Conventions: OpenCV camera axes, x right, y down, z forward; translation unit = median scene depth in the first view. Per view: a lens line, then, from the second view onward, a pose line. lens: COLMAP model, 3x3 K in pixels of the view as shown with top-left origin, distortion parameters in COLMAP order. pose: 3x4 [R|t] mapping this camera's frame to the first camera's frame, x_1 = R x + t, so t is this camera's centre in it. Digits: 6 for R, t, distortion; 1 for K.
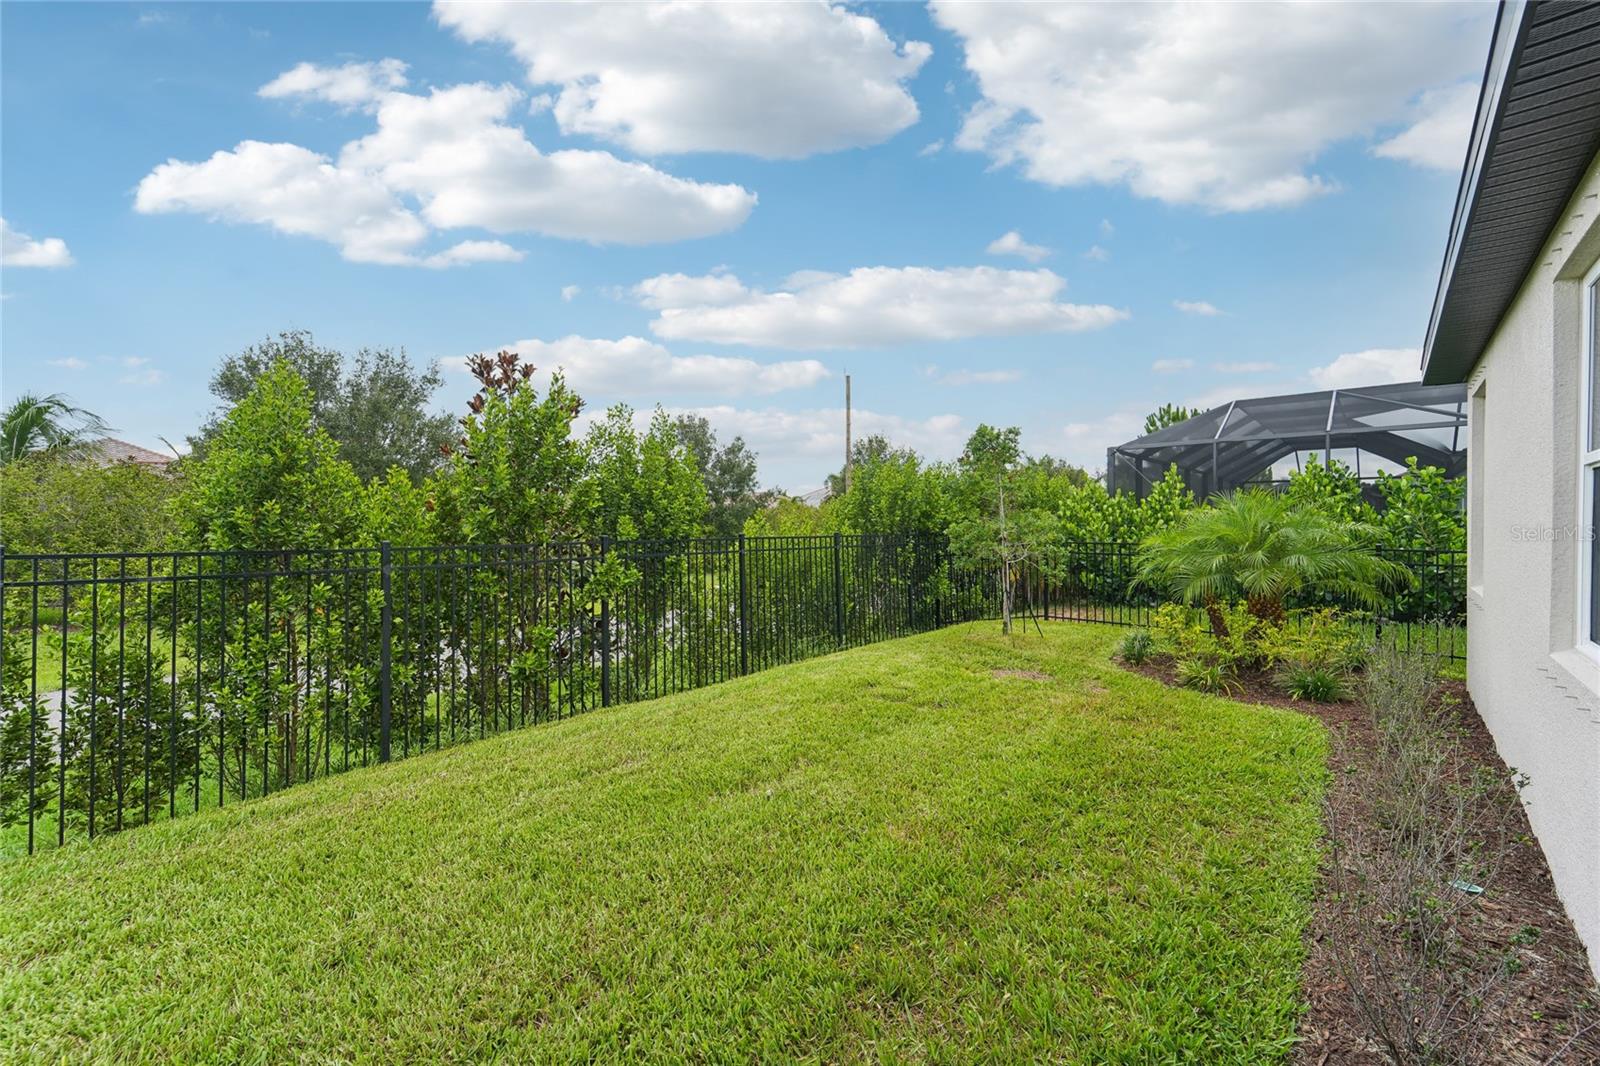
lens RADIAL K [[652.9, 0, 794.1], [0, 652.9, 526.7], [0, 0, 1]] dist [0.002982, 0.000522]
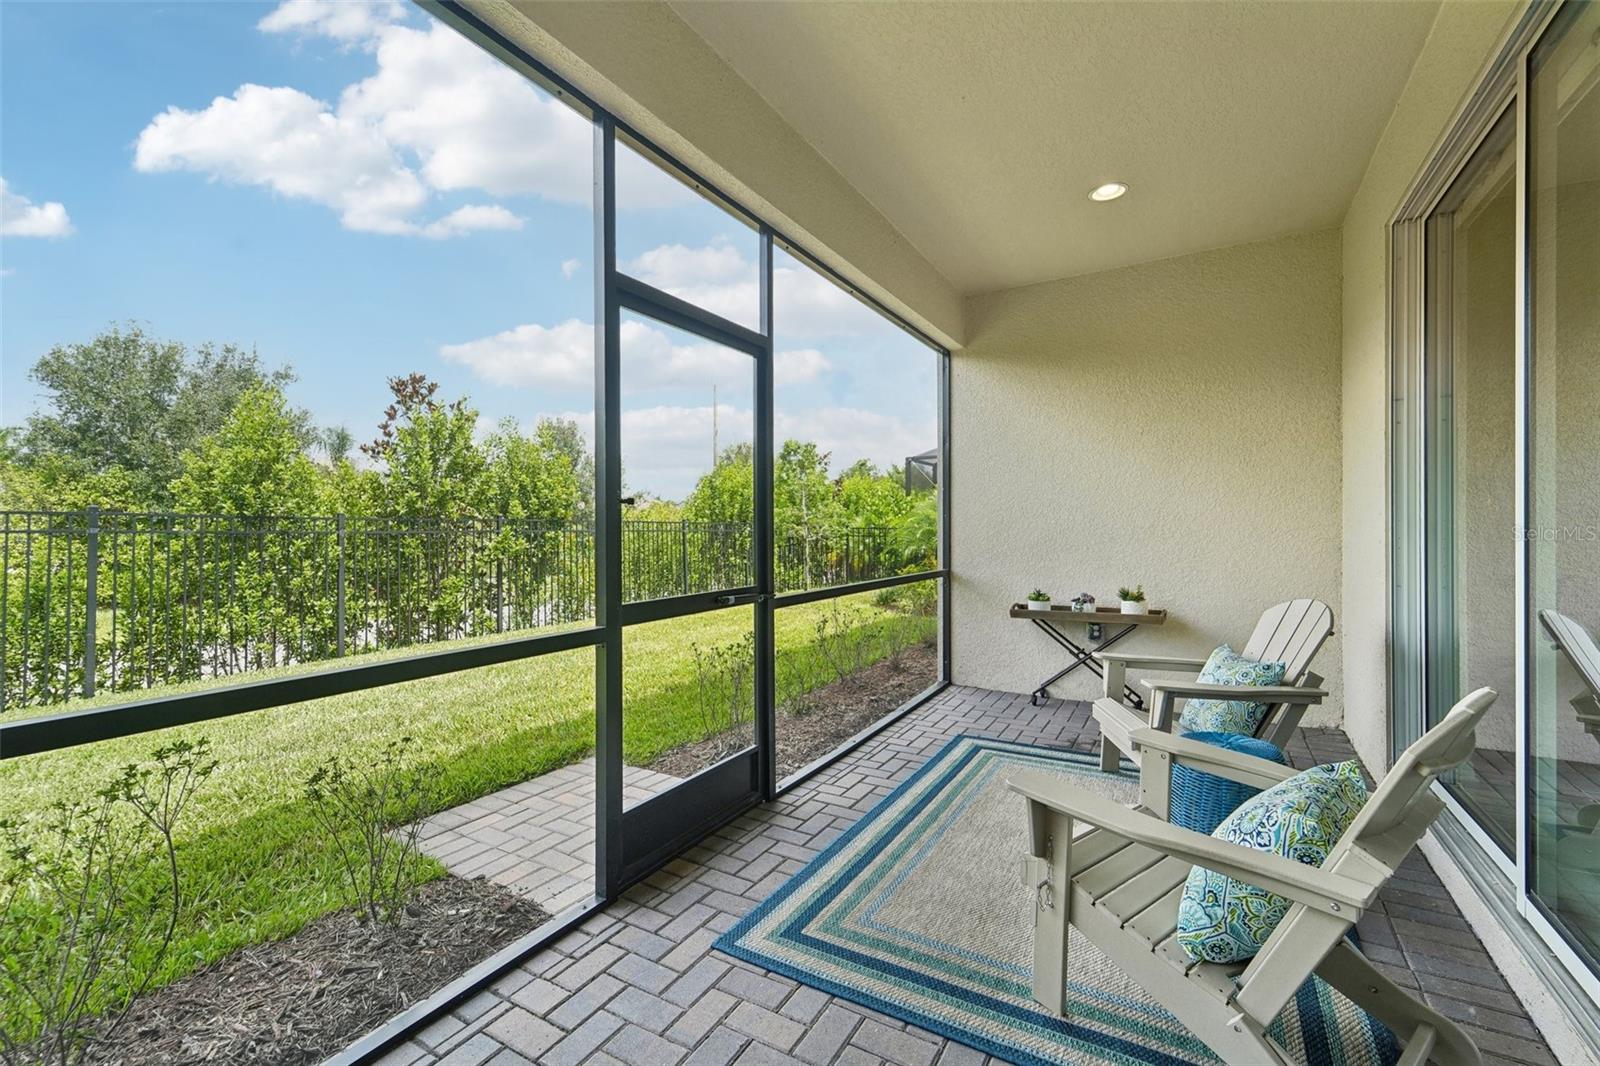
lens RADIAL K [[652.9, 0, 794.1], [0, 652.9, 526.7], [0, 0, 1]] dist [0.002982, 0.000522]
pose [[0.982029, 0.000248, 0.188730, 0.046298], [0.001341, 0.999965, -0.008291, 0.044891], [-0.188725, 0.008395, 0.981994, -0.391258]]
